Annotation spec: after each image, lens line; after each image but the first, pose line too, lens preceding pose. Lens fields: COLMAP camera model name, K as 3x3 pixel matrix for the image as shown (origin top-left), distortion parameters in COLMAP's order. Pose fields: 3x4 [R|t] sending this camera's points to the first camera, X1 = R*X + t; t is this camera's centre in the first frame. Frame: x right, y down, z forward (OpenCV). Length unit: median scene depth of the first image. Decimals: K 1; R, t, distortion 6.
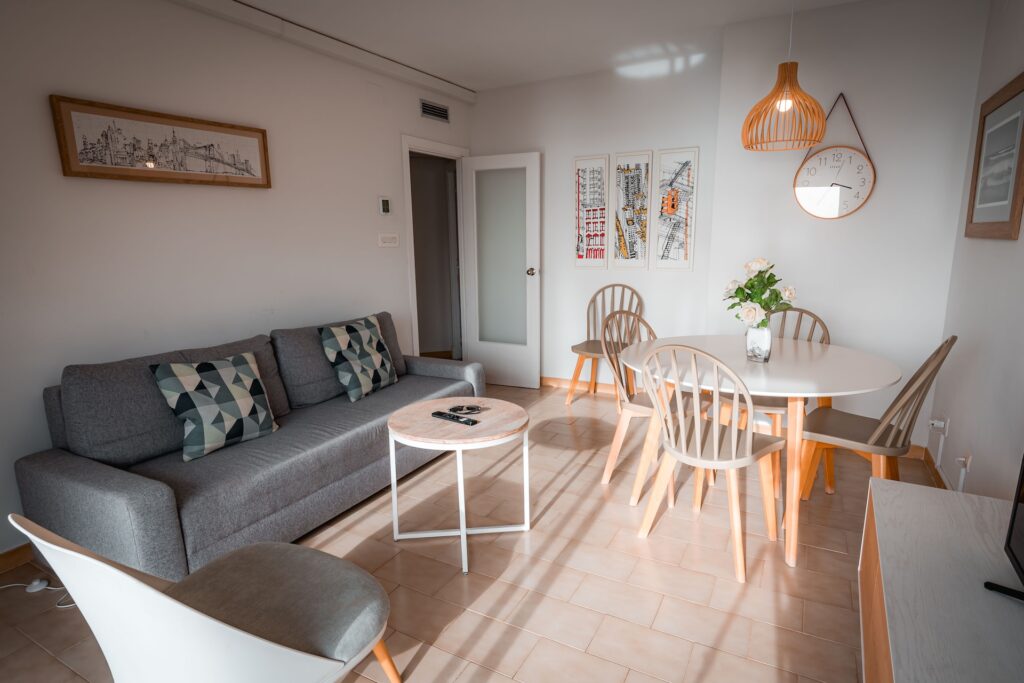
lens RADIAL K [[549.4, 0, 517.8], [0, 549.4, 350.2], [0, 0, 1]] dist [-0.001760, 0.000297]
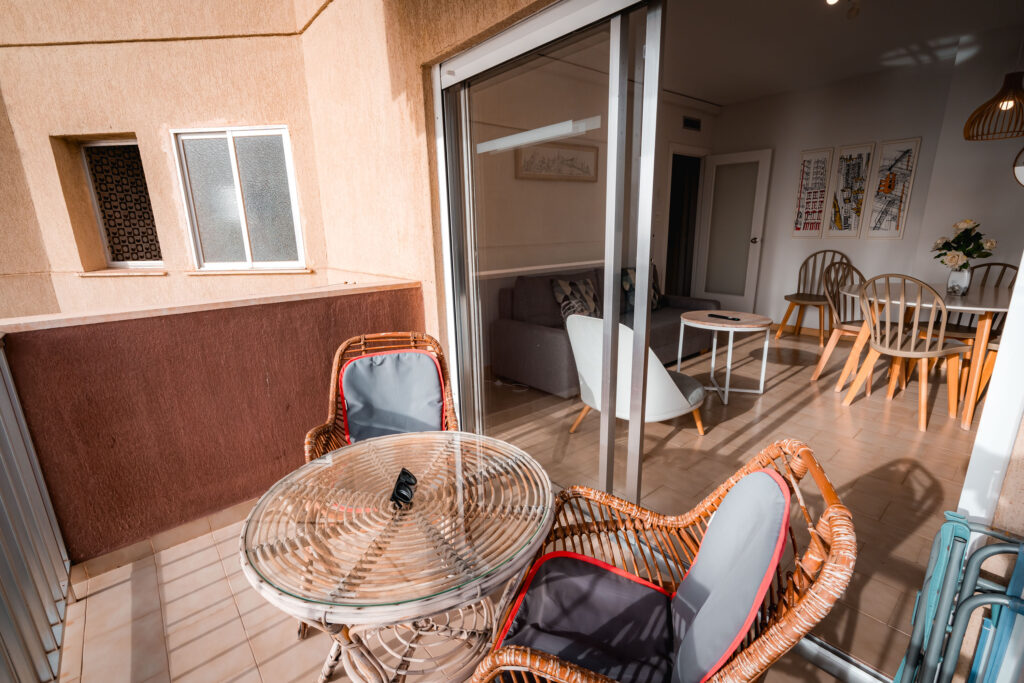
lens RADIAL K [[462.6, 0, 515.4], [0, 462.6, 348.6], [0, 0, 1]] dist [-0.009340, 0.004452]
pose [[0.932166, 0.087960, -0.351183, -0.117212], [-0.067248, 0.995223, 0.070771, 0.092374], [0.355730, -0.042354, 0.933629, -0.314568]]
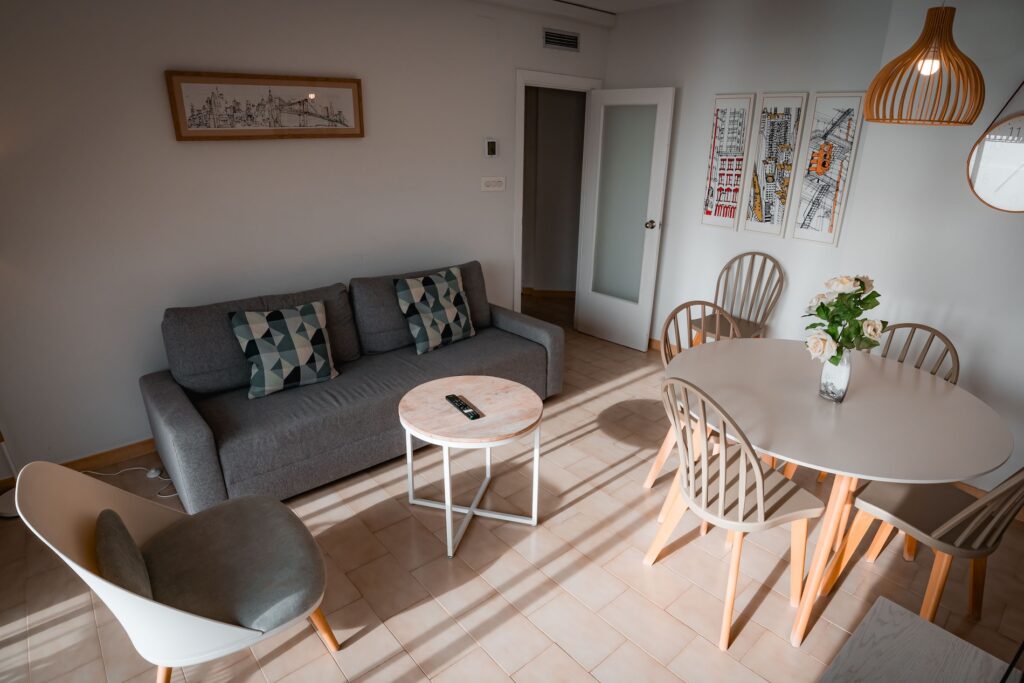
lens RADIAL K [[553.7, 0, 516.9], [0, 553.7, 355.0], [0, 0, 1]] dist [-0.077506, 0.013148]
pose [[0.937341, 0.154981, -0.312047, 0.153081], [-0.101031, 0.978044, 0.182271, -0.088407], [0.333444, -0.139324, 0.932418, 0.075733]]
